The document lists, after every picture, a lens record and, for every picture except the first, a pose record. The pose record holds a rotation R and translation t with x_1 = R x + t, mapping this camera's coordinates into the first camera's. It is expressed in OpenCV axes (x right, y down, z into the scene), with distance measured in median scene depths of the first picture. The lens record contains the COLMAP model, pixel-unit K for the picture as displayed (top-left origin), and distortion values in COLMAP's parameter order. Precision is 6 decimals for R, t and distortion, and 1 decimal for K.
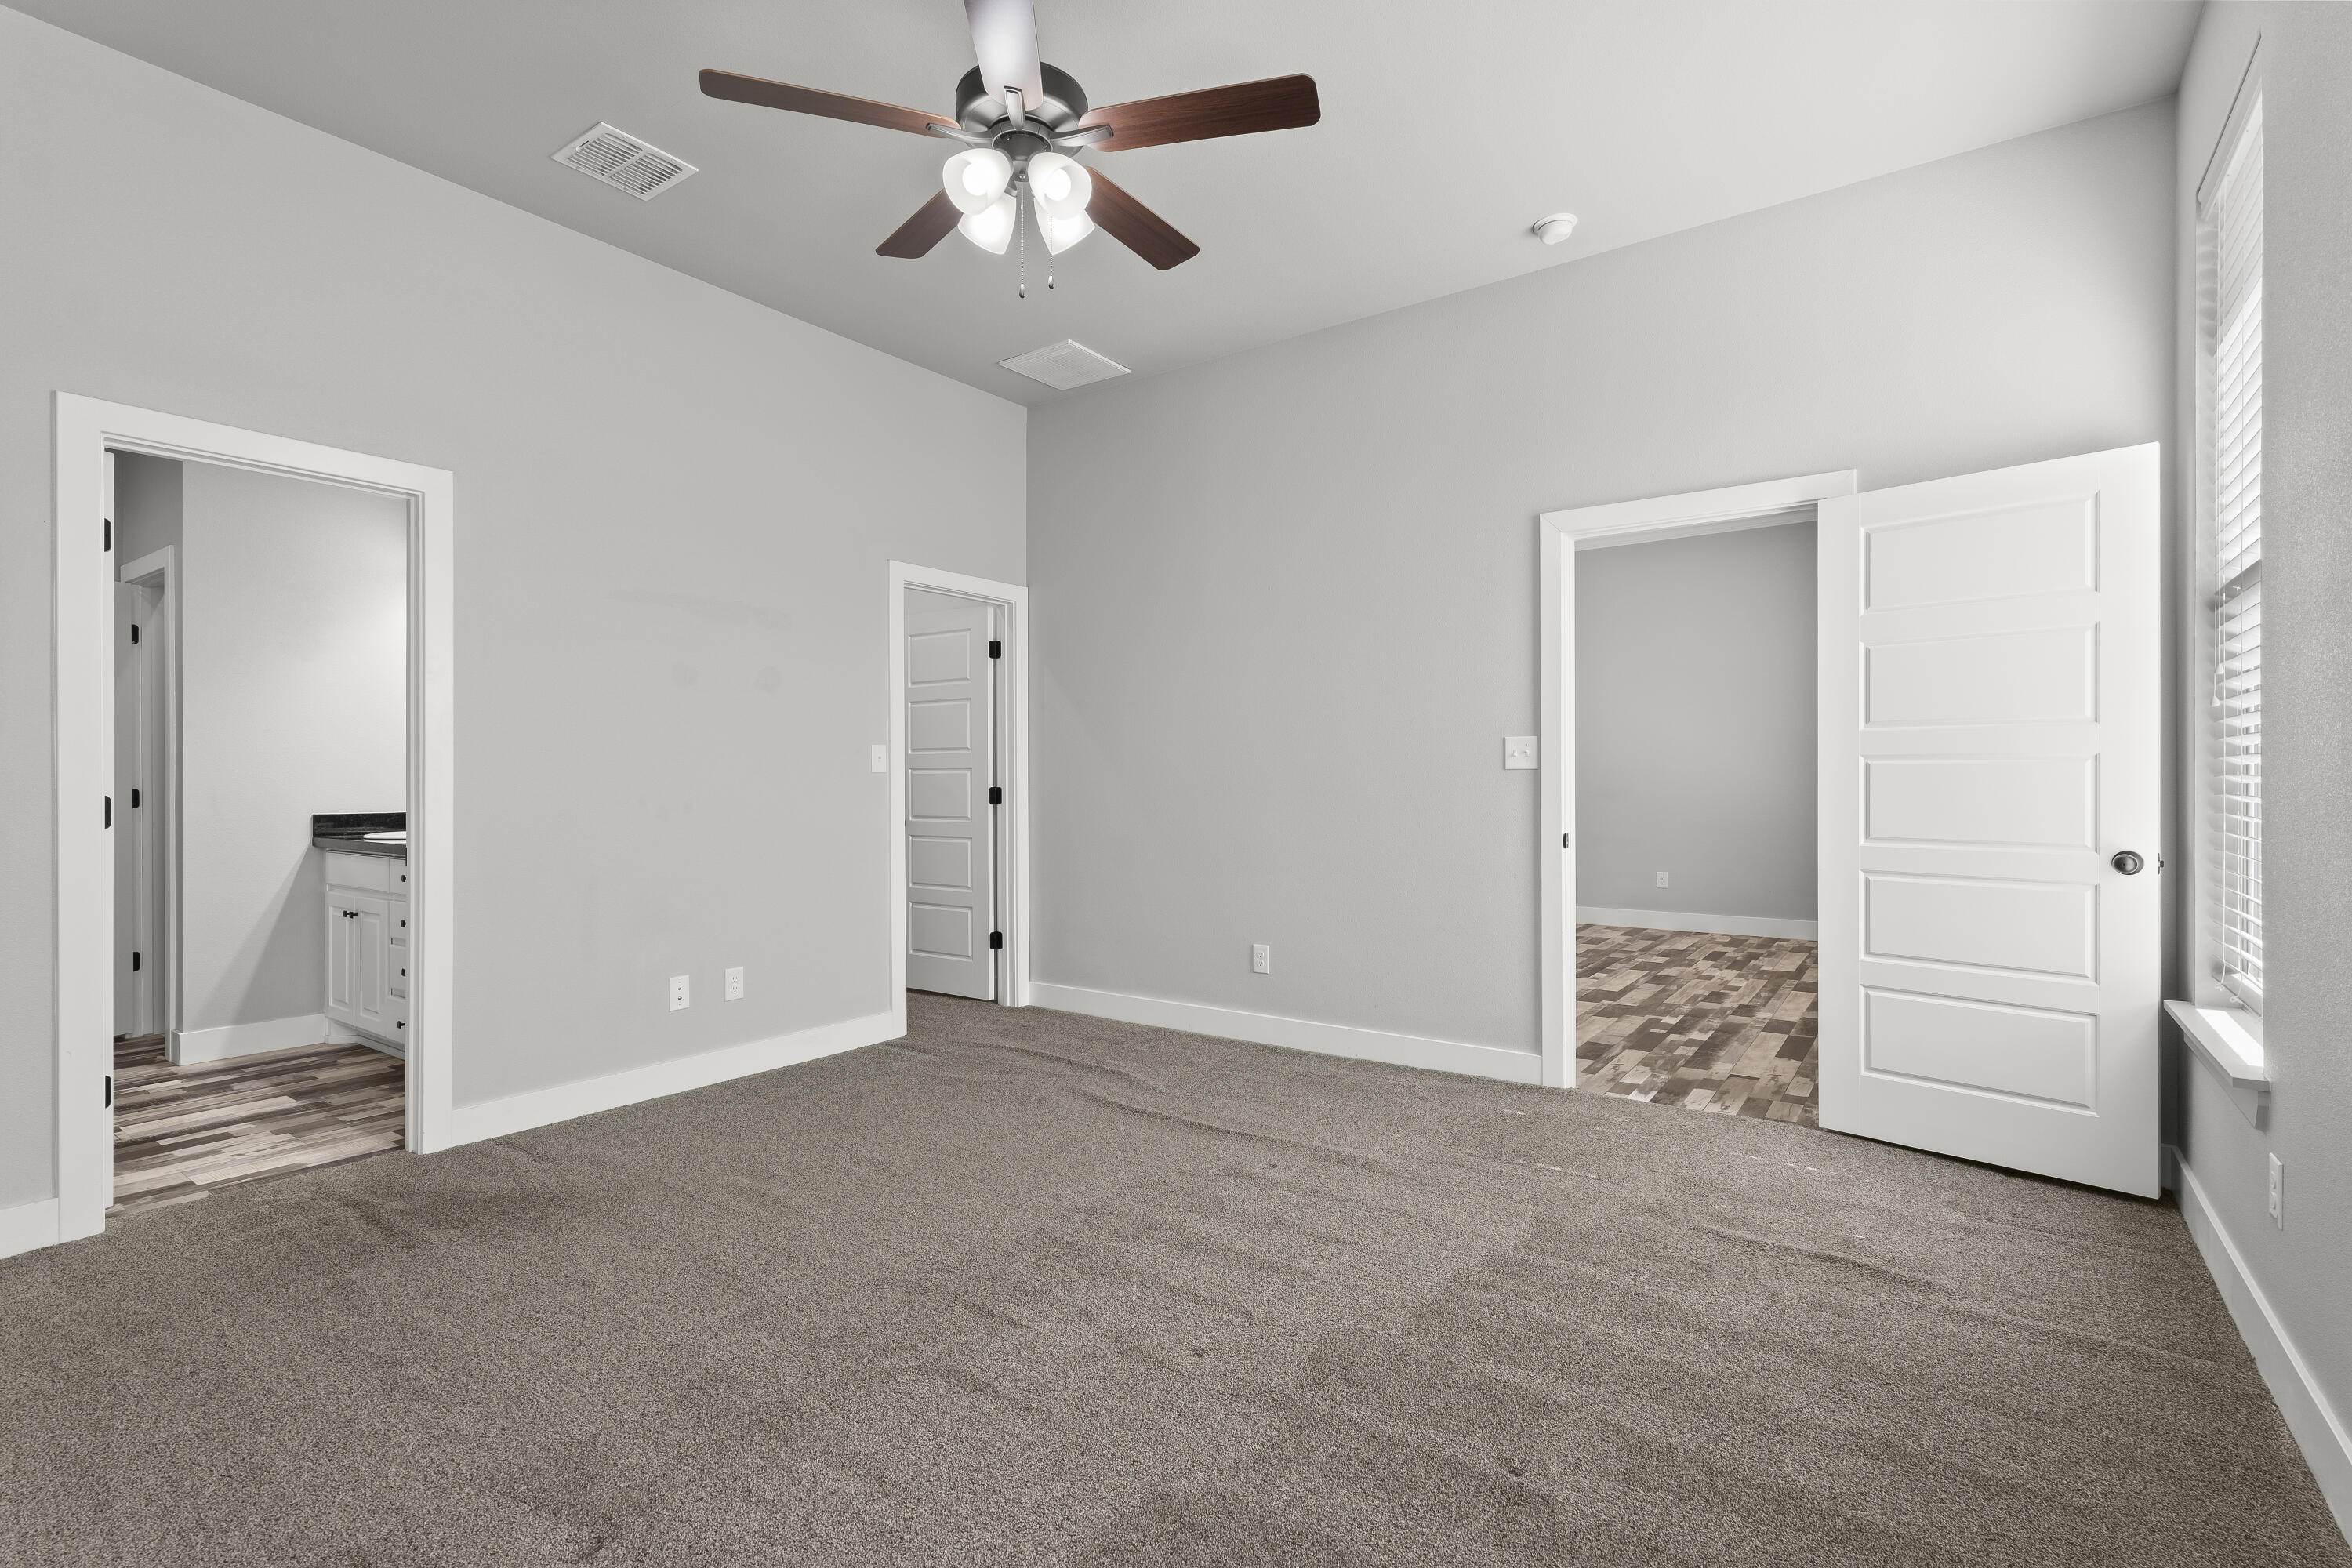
lens RADIAL K [[1094.7, 0, 1172.3], [0, 1094.7, 781.2], [0, 0, 1]] dist [0.000691, -0.000899]
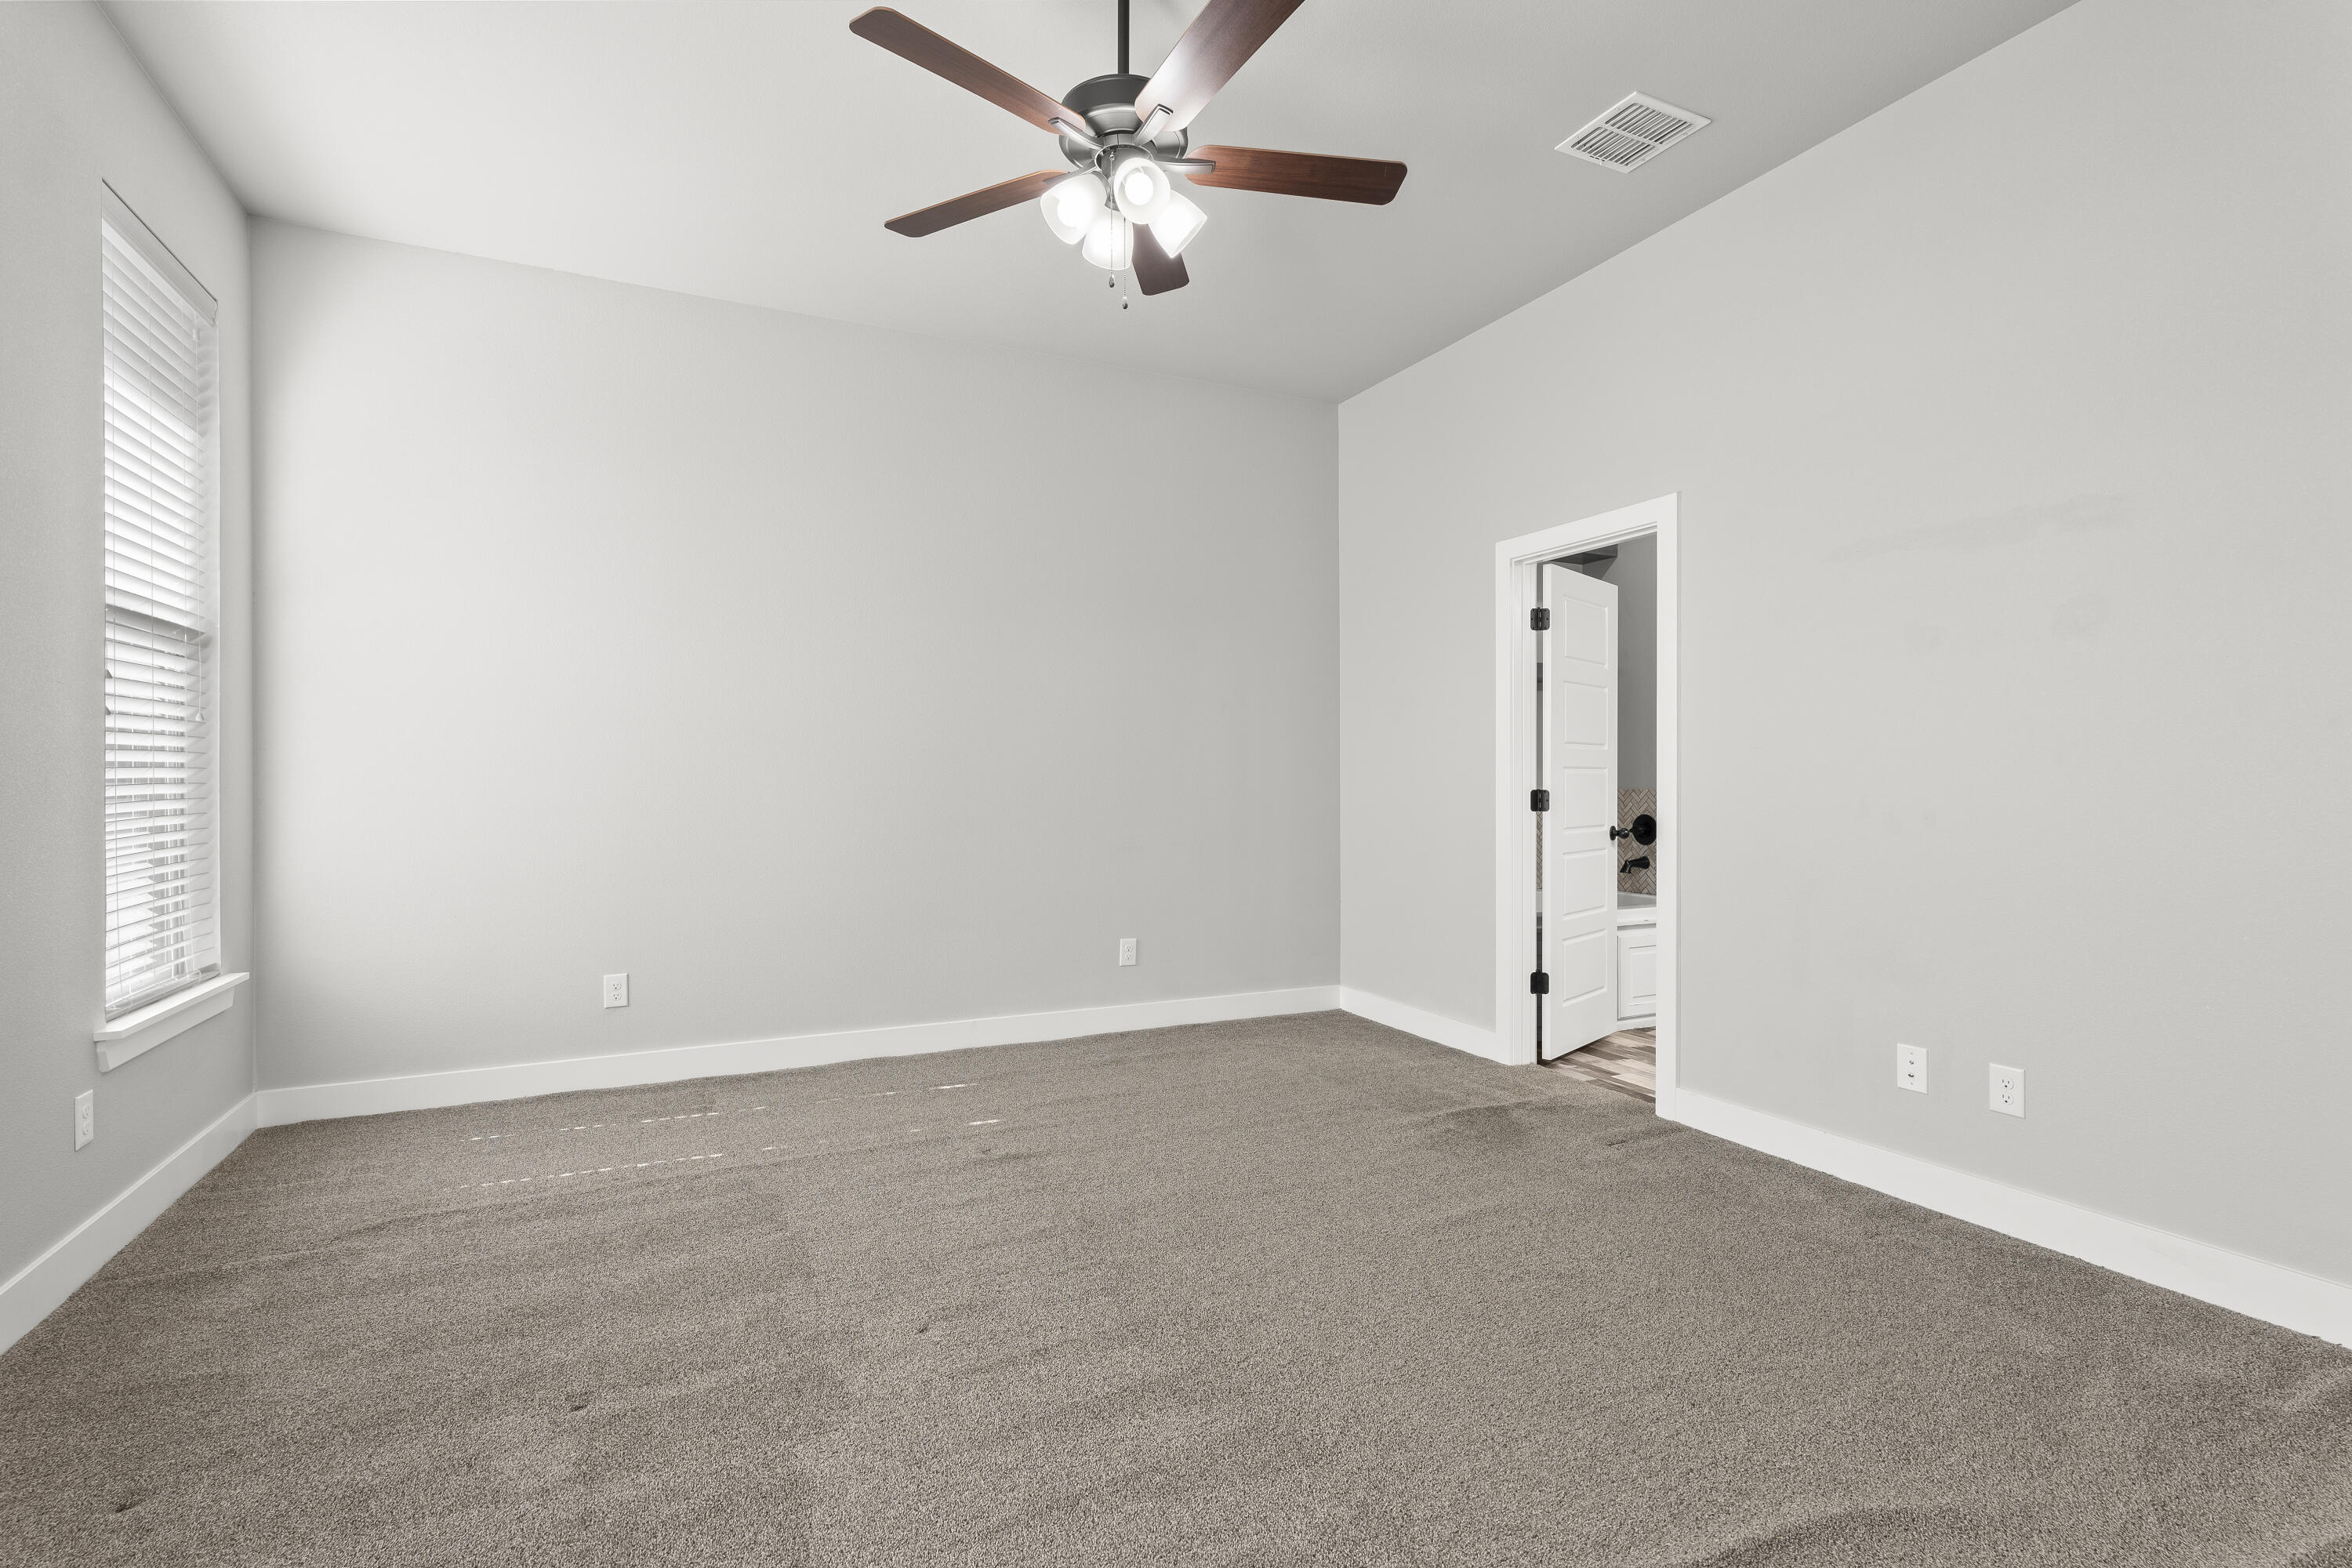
lens RADIAL K [[1094.7, 0, 1172.9], [0, 1094.7, 780.6], [0, 0, 1]] dist [0.000691, -0.000899]
pose [[-0.488394, 0.000353, -0.872623, 0.493649], [-0.004959, 0.999983, 0.003180, -0.000824], [0.872609, 0.005881, -0.488384, 1.037768]]
